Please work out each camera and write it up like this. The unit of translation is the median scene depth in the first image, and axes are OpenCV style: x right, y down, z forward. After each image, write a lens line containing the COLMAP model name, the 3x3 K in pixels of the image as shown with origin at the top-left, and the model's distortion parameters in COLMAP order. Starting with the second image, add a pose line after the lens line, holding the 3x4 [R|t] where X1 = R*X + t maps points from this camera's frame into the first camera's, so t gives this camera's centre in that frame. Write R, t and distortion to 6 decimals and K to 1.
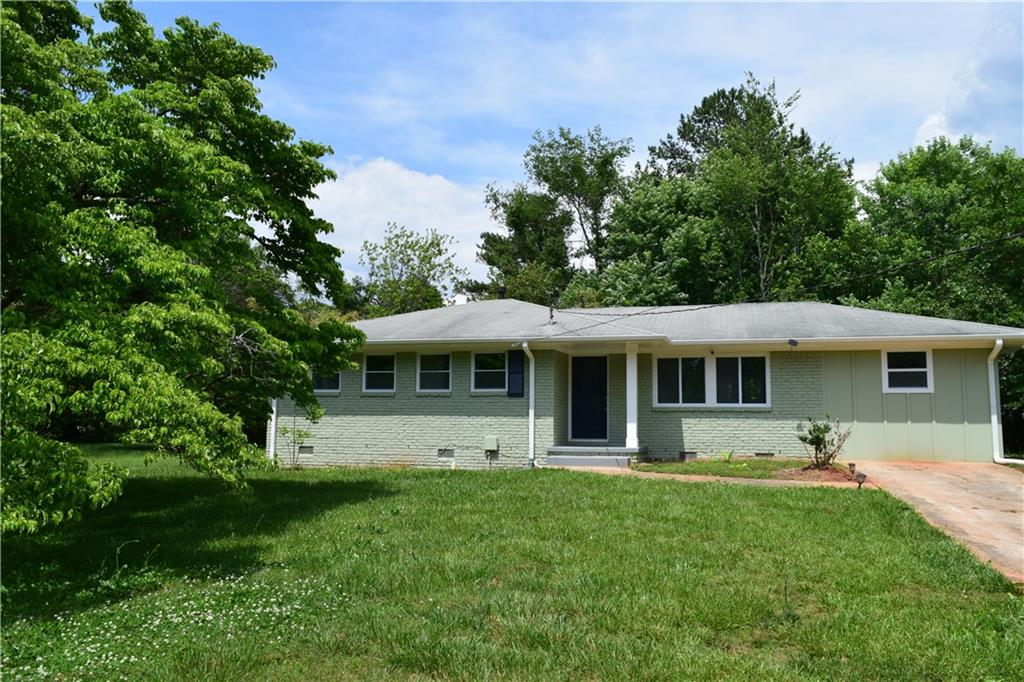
lens RADIAL K [[799.4, 0, 512.0], [0, 799.4, 341.0], [0, 0, 1]] dist [-0.005219, 0.000893]
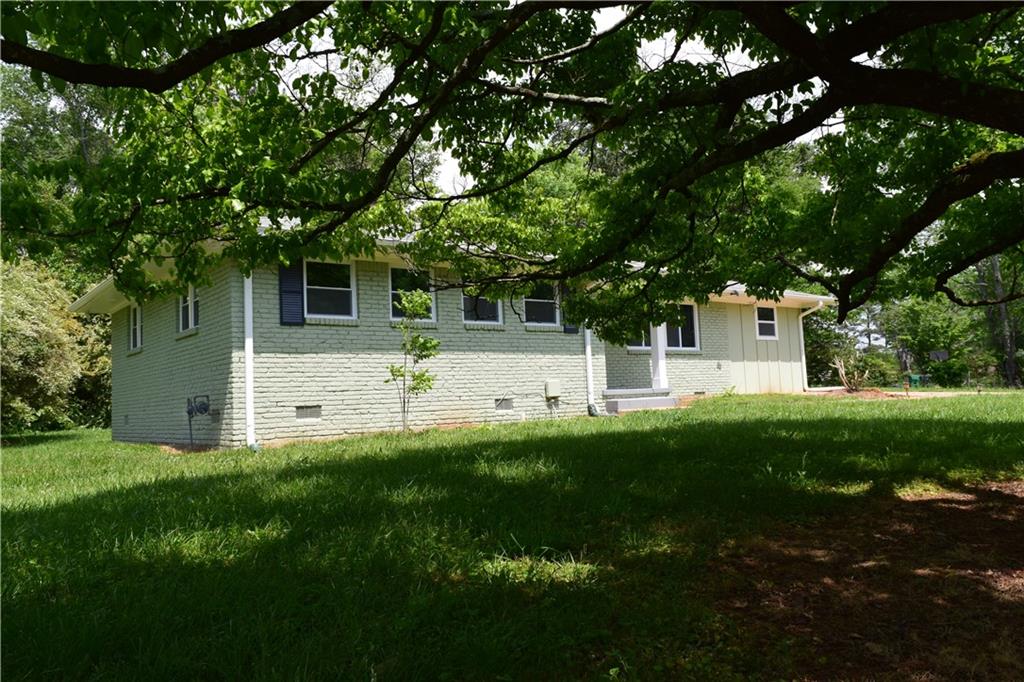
lens RADIAL K [[772.9, 0, 512.0], [0, 772.9, 341.0], [0, 0, 1]] dist [-0.006534, 0.001695]
pose [[0.585580, 0.028791, 0.810103, -0.698722], [-0.043374, 0.999050, -0.004153, 0.084445], [-0.809454, -0.032706, 0.586272, 0.571312]]
